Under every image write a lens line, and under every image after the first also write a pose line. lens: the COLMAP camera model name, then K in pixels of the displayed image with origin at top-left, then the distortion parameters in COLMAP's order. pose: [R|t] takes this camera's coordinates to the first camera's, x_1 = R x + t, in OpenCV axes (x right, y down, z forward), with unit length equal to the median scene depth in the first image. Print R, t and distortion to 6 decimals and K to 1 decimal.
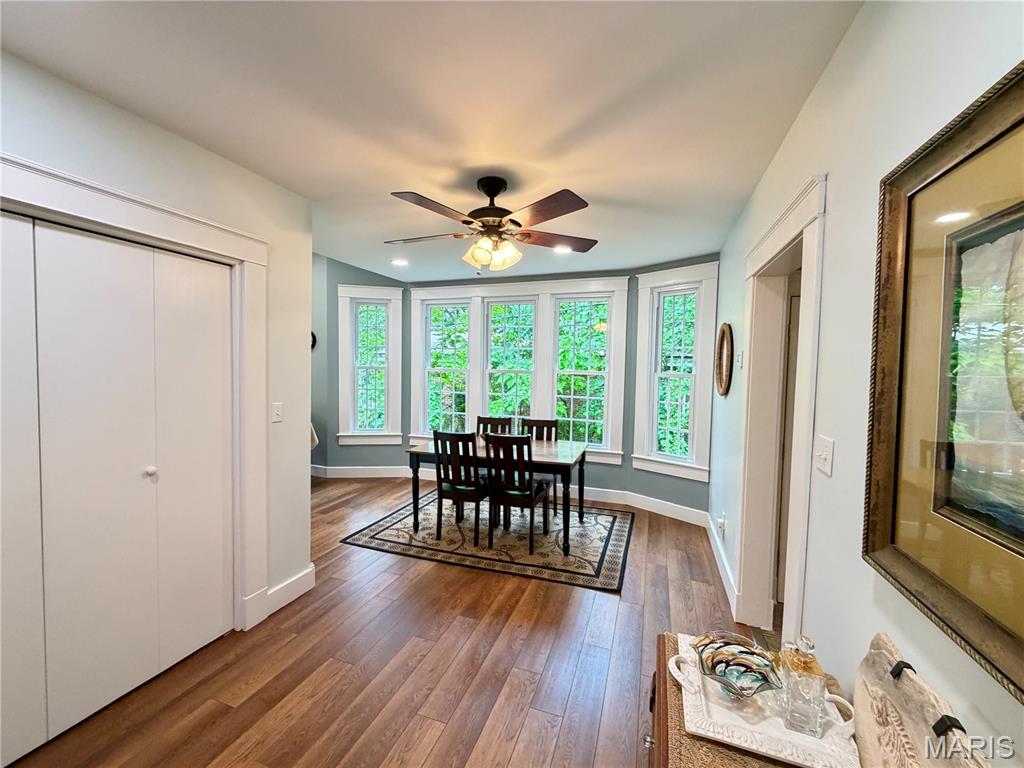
lens RADIAL K [[407.3, 0, 510.9], [0, 407.3, 382.9], [0, 0, 1]] dist [0.001769, 0.000147]
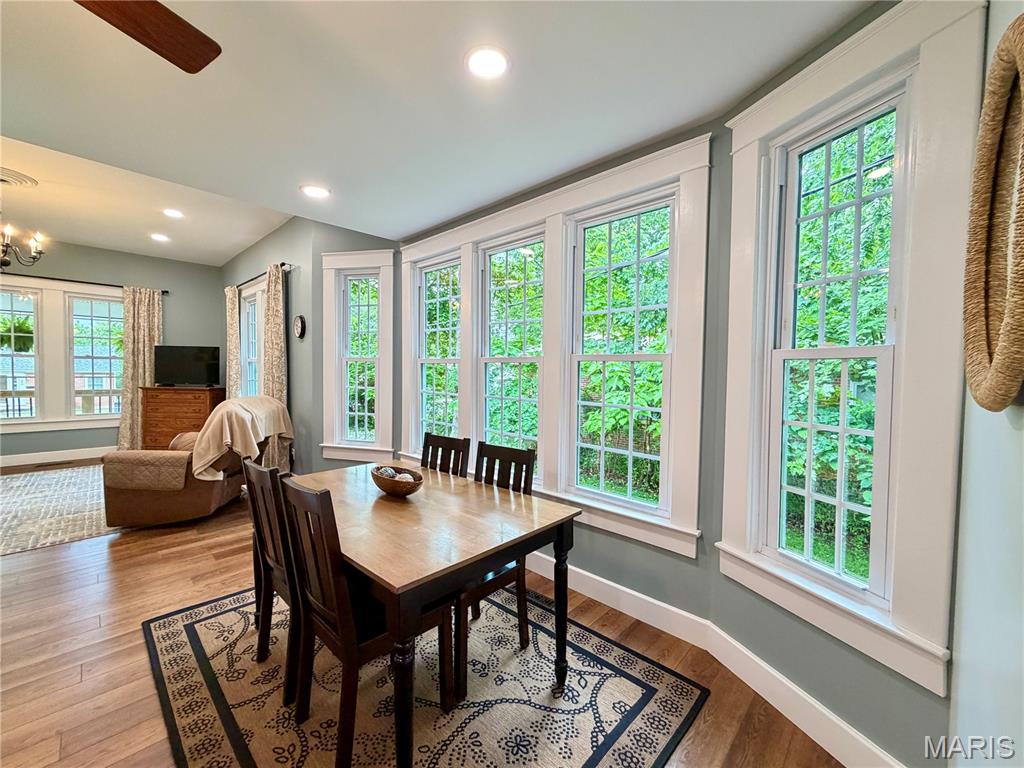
lens RADIAL K [[407.3, 0, 510.0], [0, 407.3, 382.9], [0, 0, 1]] dist [0.001769, 0.000147]
pose [[0.911289, 0.008996, -0.411669, 0.294700], [-0.015759, 0.999791, -0.013036, 0.016586], [0.411465, 0.018367, 0.911240, 0.550791]]
